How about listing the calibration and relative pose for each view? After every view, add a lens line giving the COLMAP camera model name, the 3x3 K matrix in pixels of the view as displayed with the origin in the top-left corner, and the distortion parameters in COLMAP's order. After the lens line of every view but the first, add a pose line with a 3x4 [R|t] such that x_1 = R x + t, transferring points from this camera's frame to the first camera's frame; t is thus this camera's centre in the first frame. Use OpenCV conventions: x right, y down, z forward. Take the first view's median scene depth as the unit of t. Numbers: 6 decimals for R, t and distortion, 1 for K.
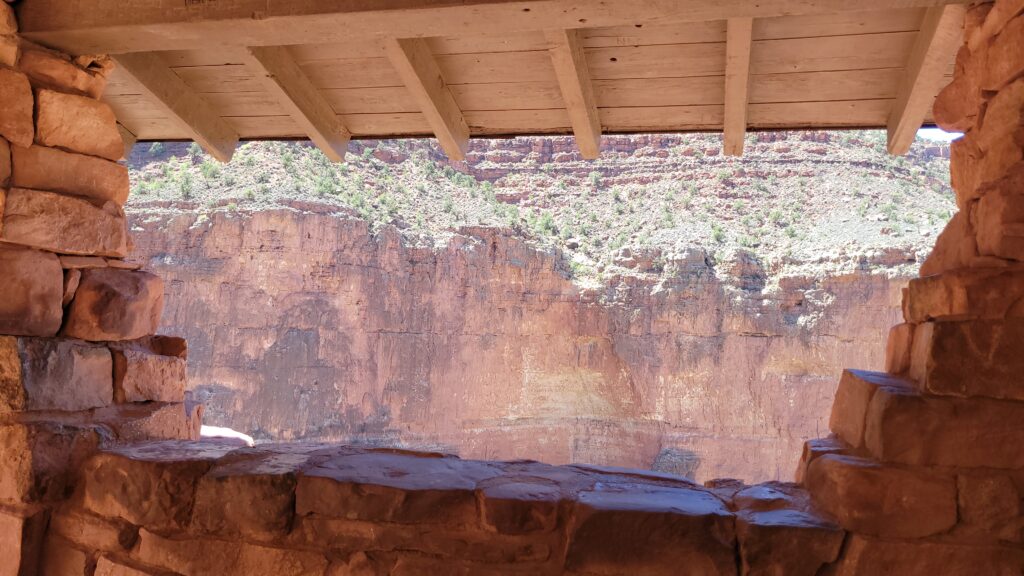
lens RADIAL K [[759.0, 0, 510.1], [0, 759.0, 291.8], [0, 0, 1]] dist [0.035973, -0.024875]
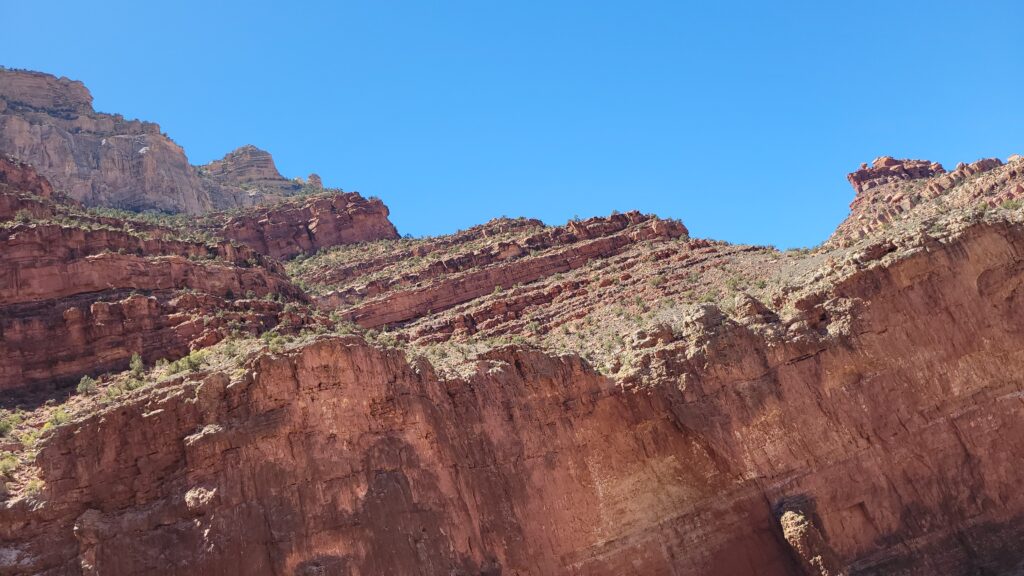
lens RADIAL K [[759.0, 0, 518.8], [0, 759.0, 289.1], [0, 0, 1]] dist [0.035973, -0.024875]
pose [[0.915636, -0.240754, 0.321944, -0.333140], [0.341100, 0.889088, -0.305243, 0.160388], [-0.212748, 0.389306, 0.896202, 0.143400]]
